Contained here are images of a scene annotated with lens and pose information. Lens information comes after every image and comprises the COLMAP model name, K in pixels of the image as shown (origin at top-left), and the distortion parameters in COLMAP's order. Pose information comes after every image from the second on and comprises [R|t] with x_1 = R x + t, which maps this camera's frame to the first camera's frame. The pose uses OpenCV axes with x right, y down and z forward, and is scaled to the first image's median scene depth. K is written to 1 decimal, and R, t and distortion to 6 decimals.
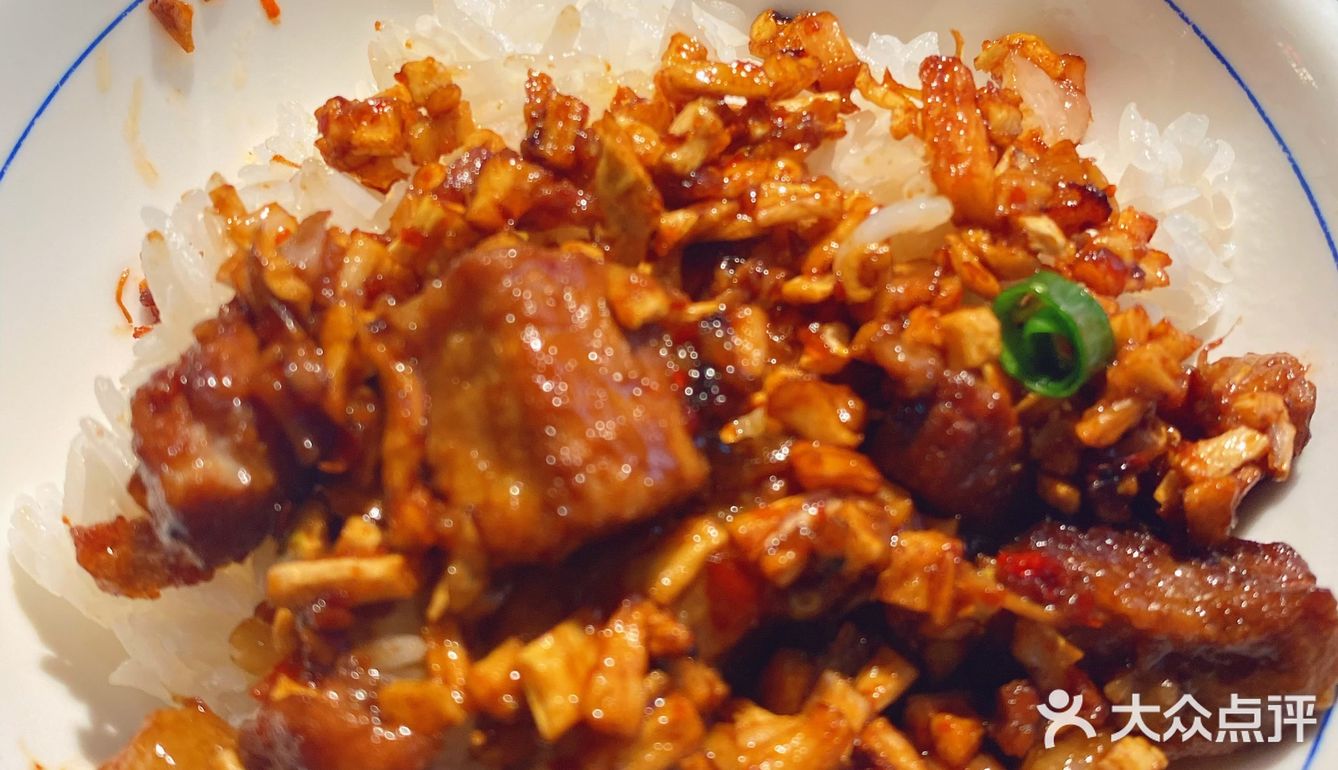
lens RADIAL K [[1359.7, 0, 669.1], [0, 1359.7, 384.5], [0, 0, 1]] dist [0.053625, 0.000000]
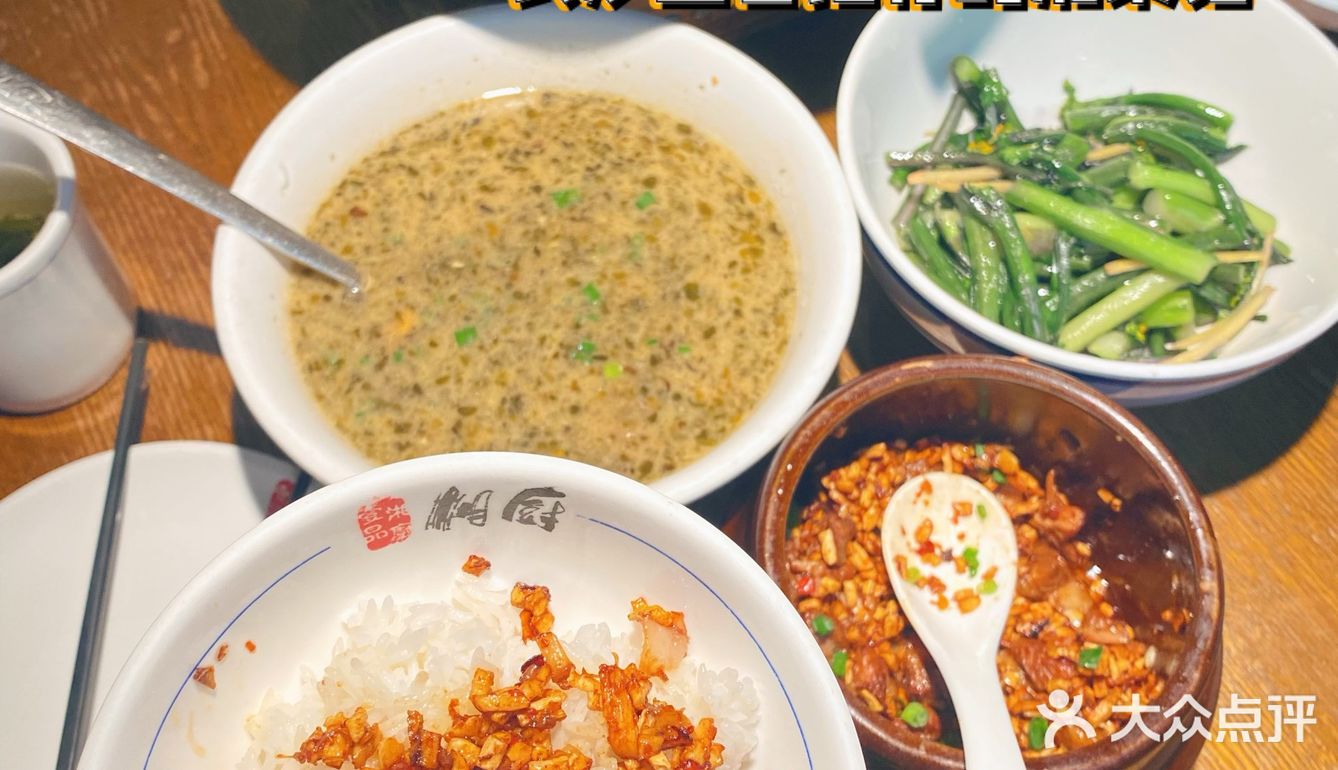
lens RADIAL K [[1359.7, 0, 669.6], [0, 1359.7, 384.0], [0, 0, 1]] dist [0.053625, 0.000000]
pose [[0.981677, -0.121670, 0.146652, 0.044153], [0.096646, 0.981191, 0.167107, -1.084074], [-0.164225, -0.149872, 0.974971, -1.042089]]
